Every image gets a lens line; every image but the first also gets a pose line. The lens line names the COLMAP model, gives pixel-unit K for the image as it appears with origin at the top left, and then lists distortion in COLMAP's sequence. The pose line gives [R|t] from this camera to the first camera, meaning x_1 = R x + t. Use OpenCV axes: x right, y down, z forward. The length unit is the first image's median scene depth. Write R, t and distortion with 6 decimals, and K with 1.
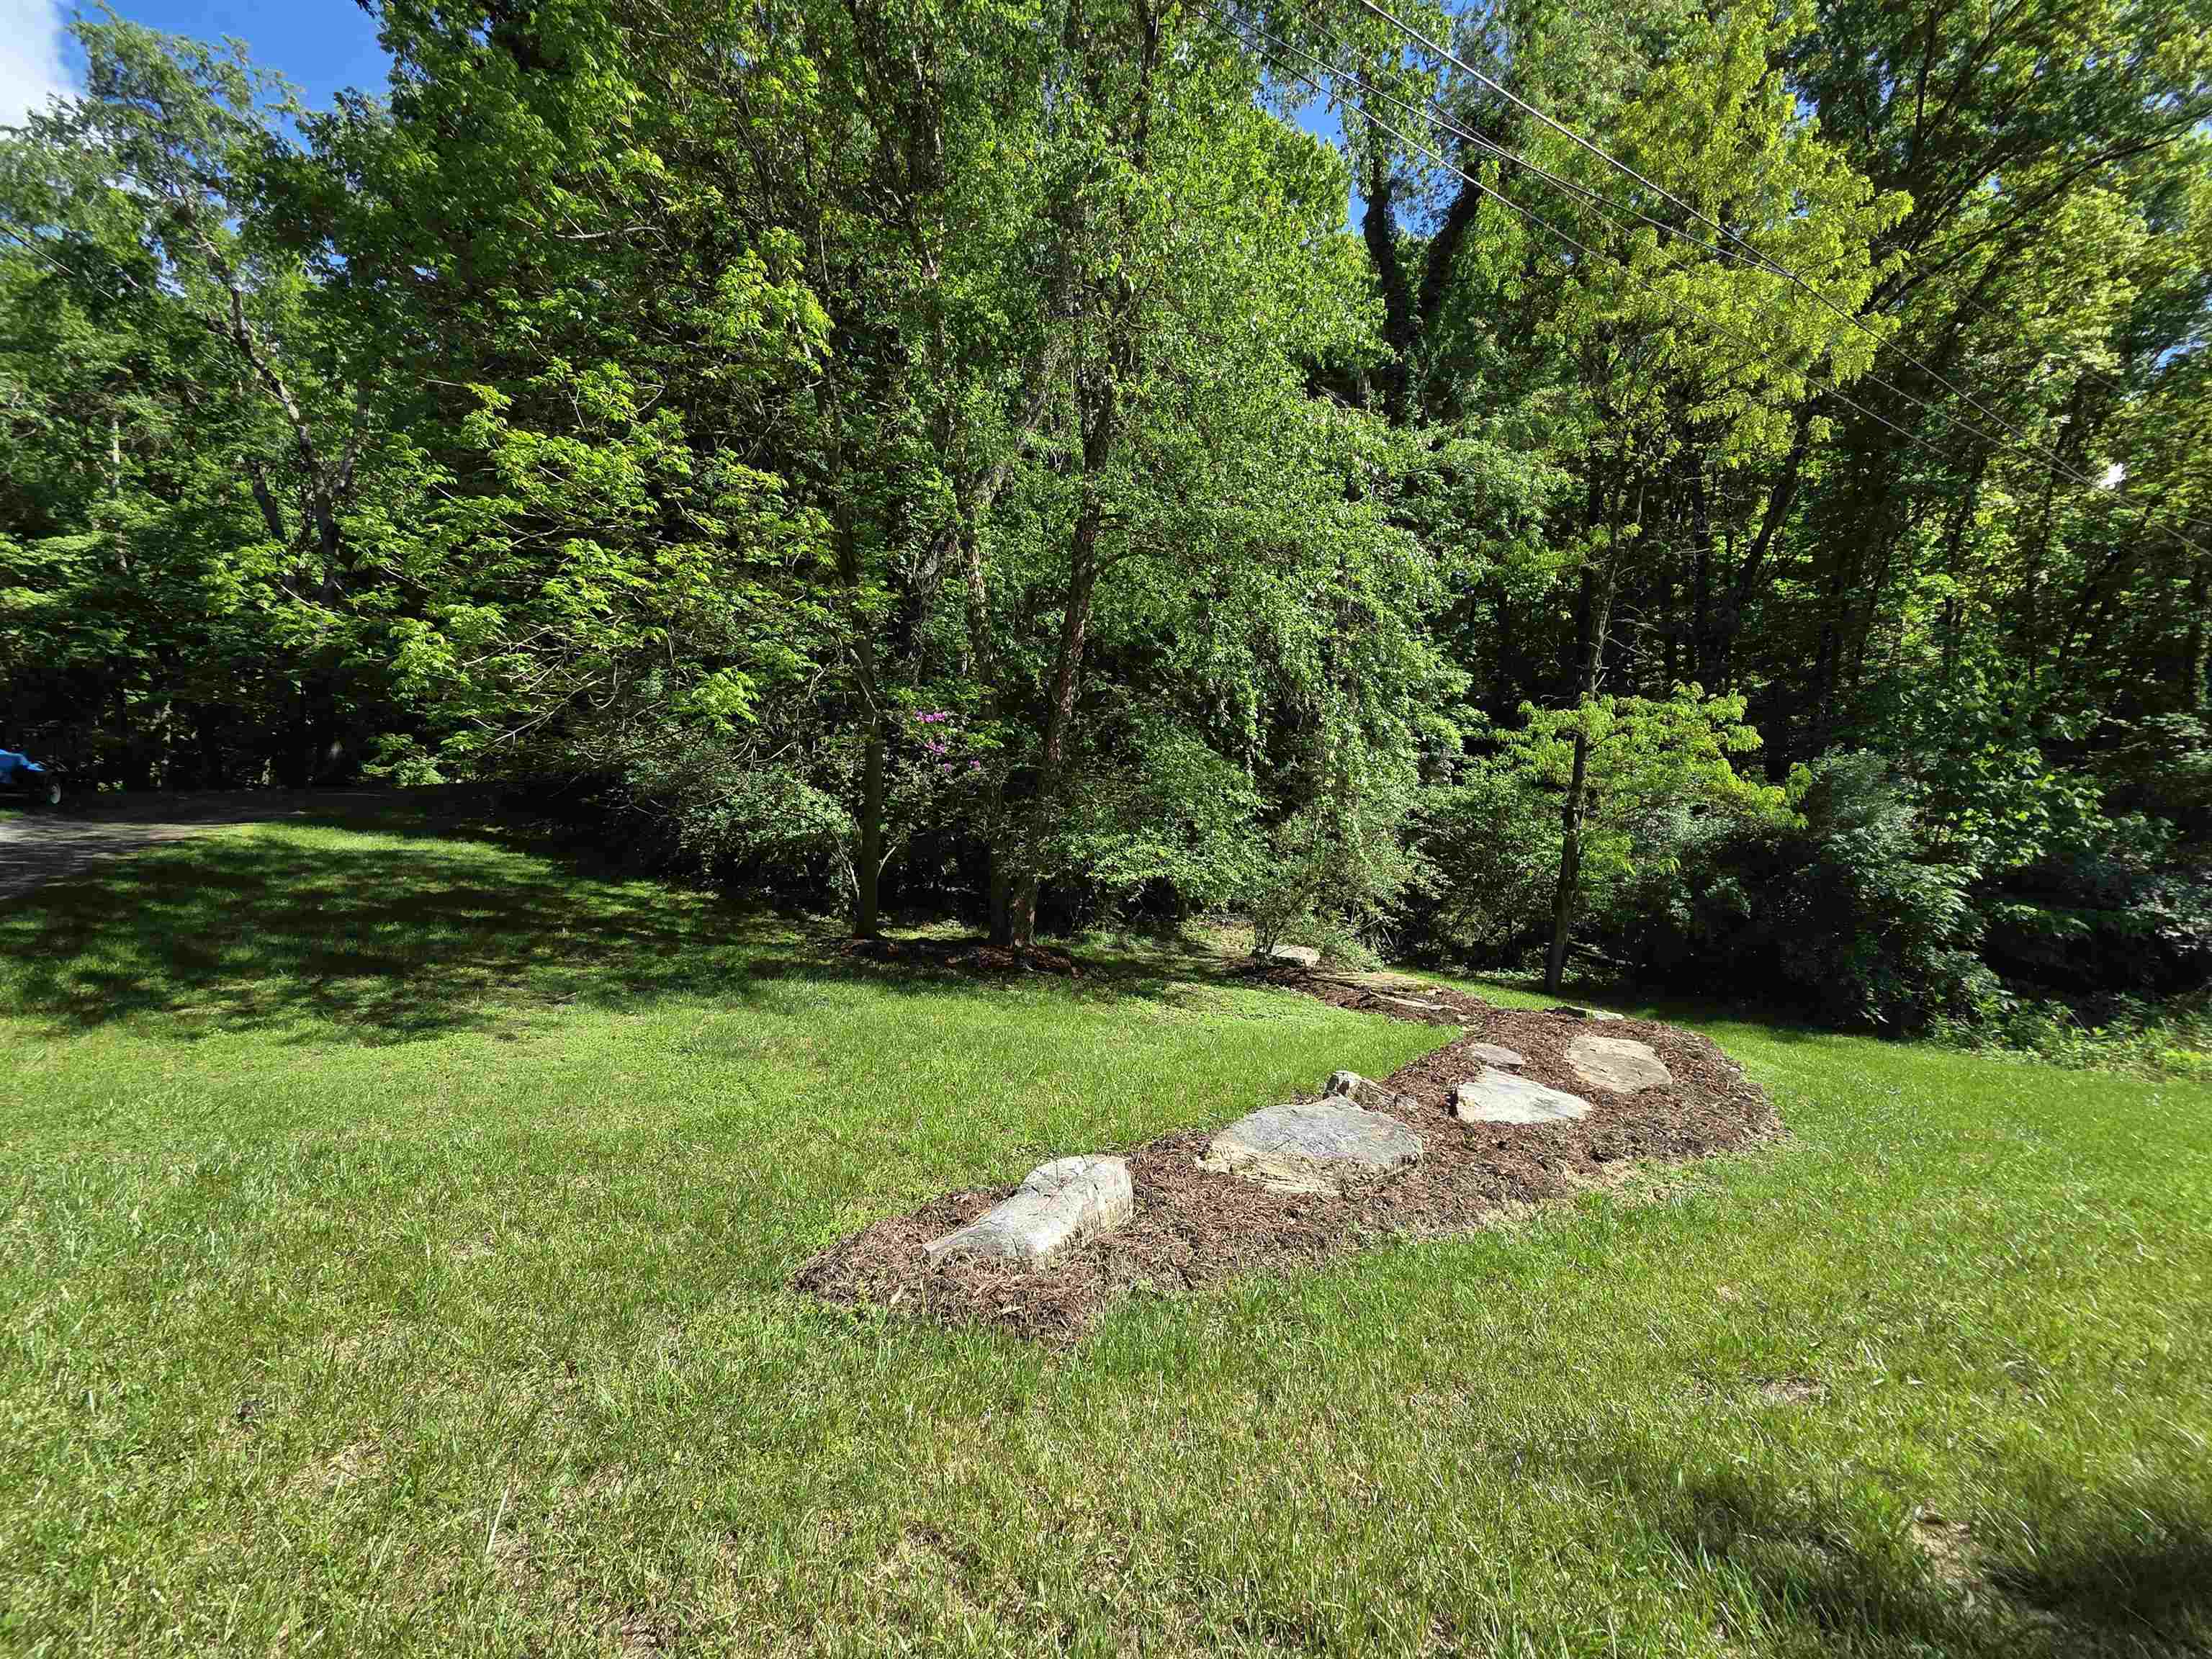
lens RADIAL K [[887.9, 0, 1097.9], [0, 887.9, 825.4], [0, 0, 1]] dist [-0.001317, -0.000017]
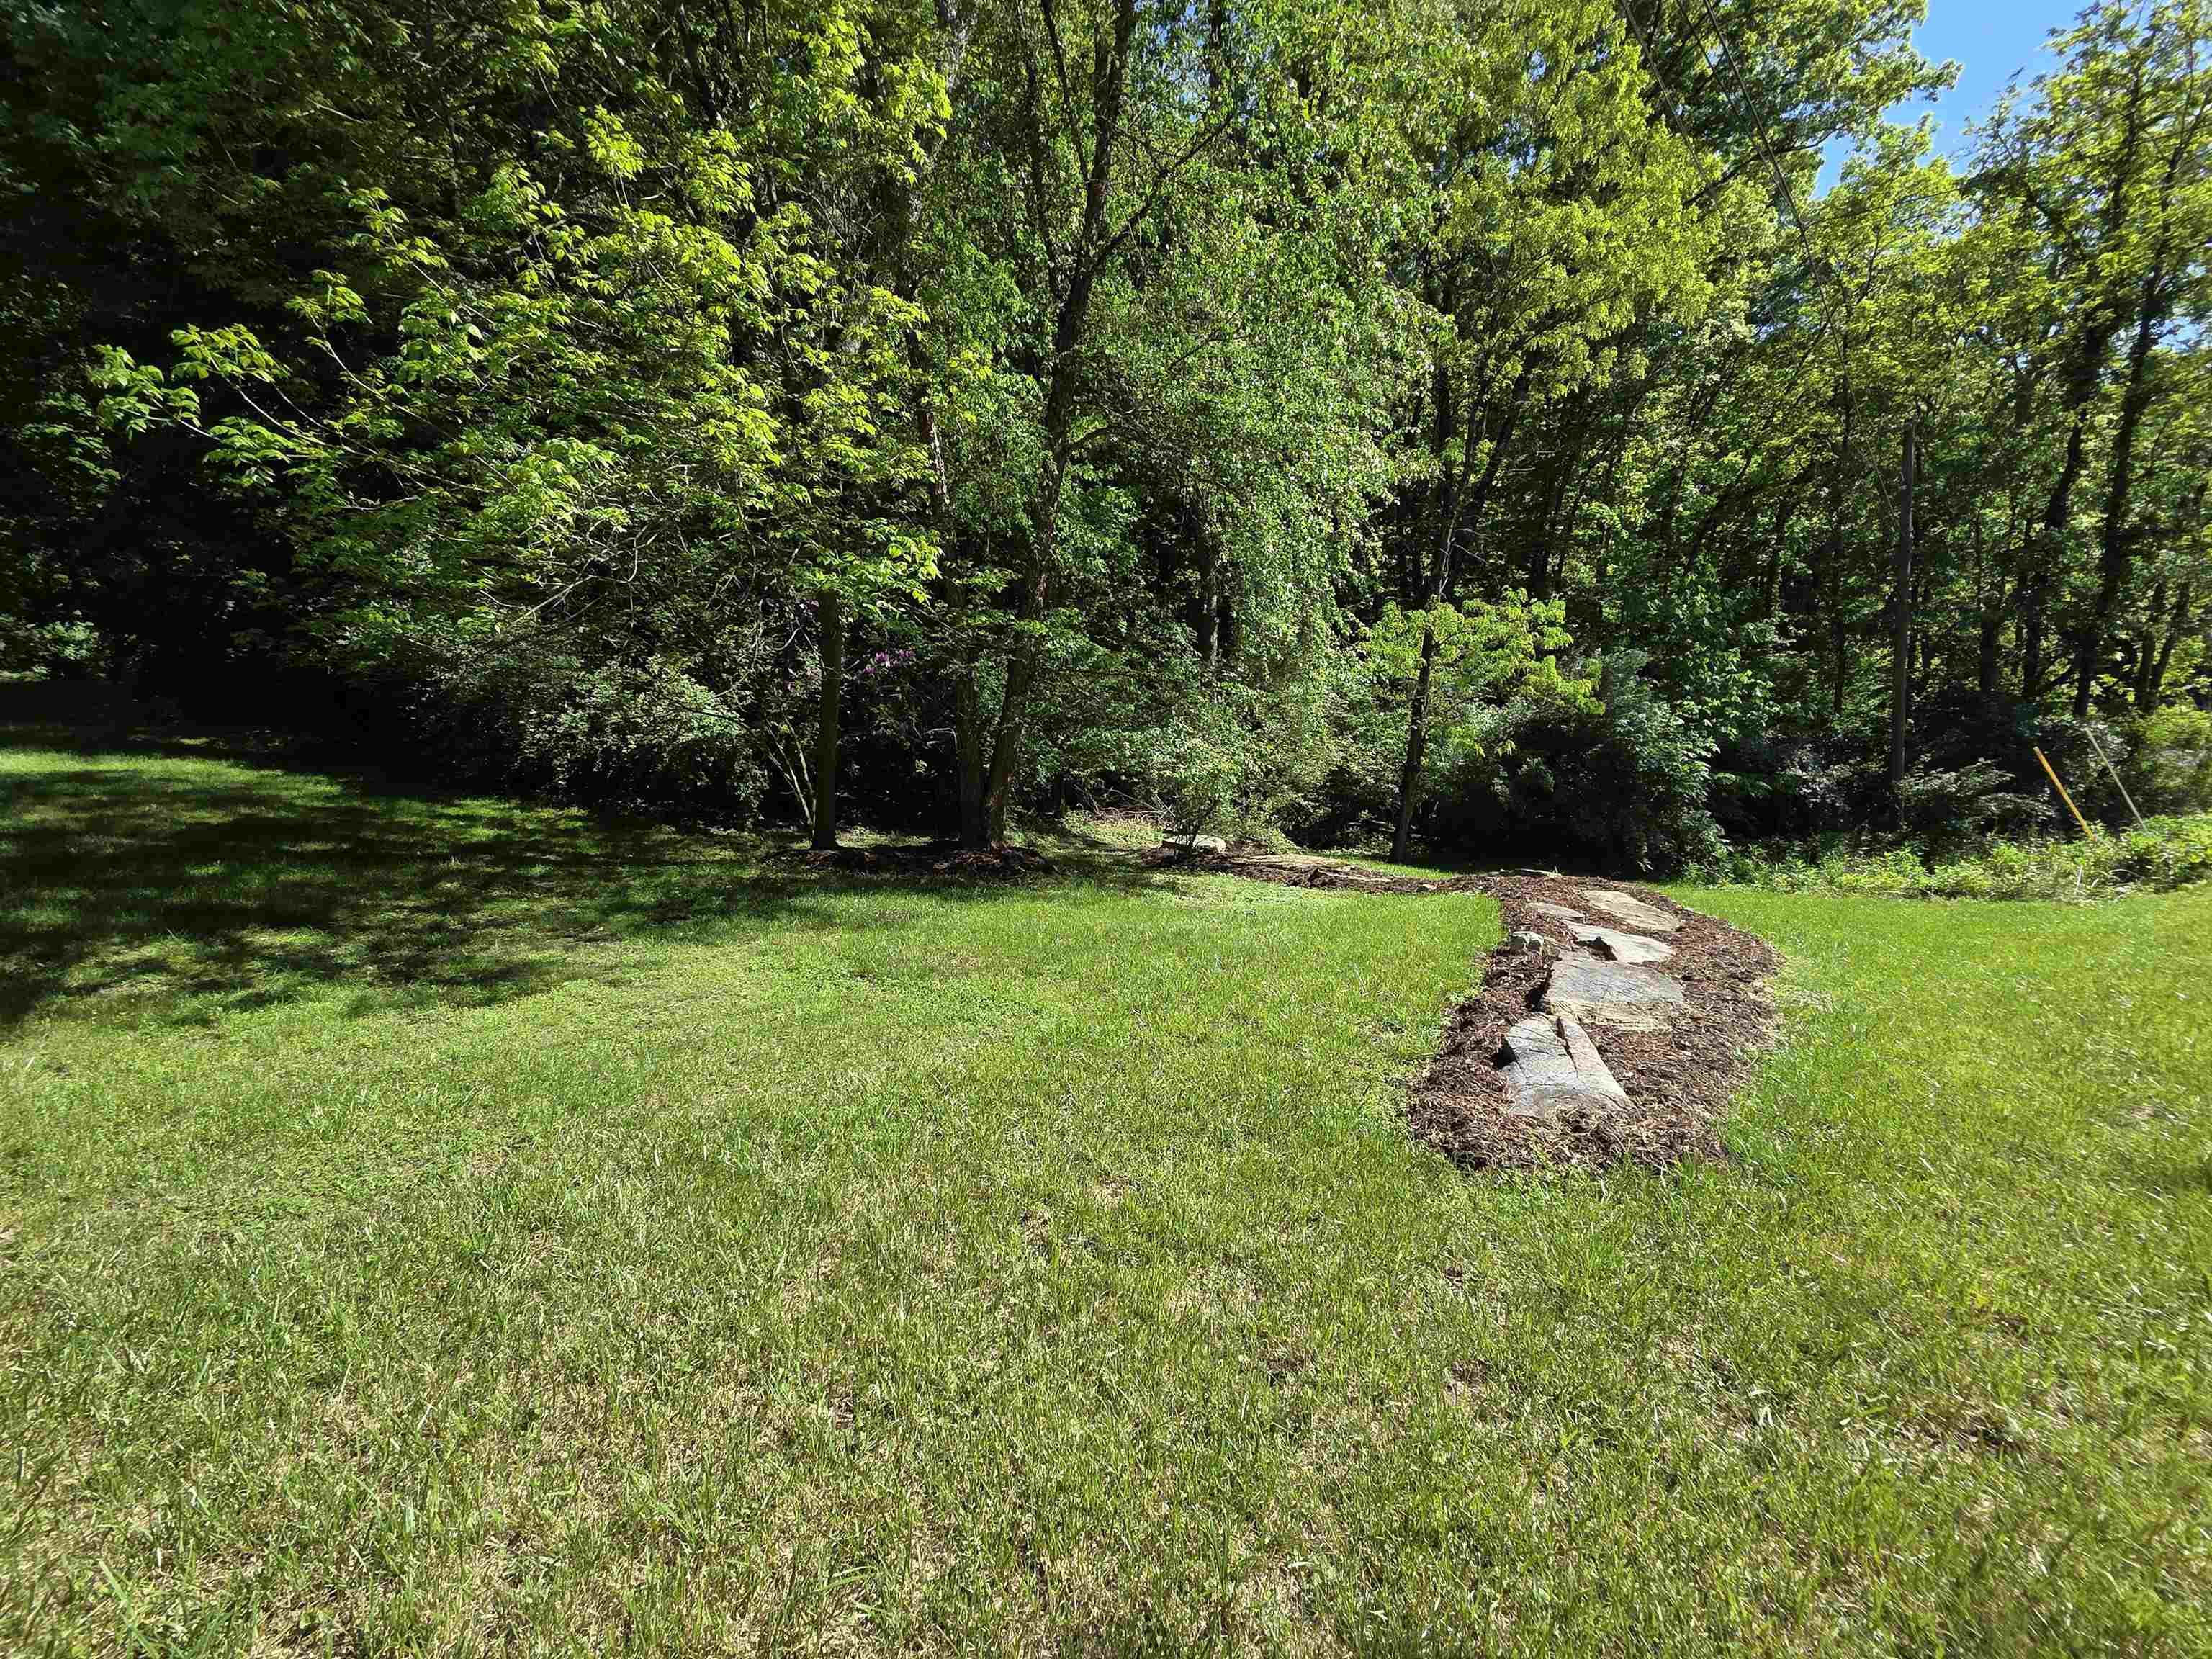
lens RADIAL K [[887.9, 0, 1101.7], [0, 887.9, 822.4], [0, 0, 1]] dist [-0.001317, -0.000017]
pose [[0.955912, -0.049151, 0.289511, -0.199211], [0.017112, 0.993541, 0.112175, 0.001684], [-0.293154, -0.102276, 0.950579, 0.039618]]
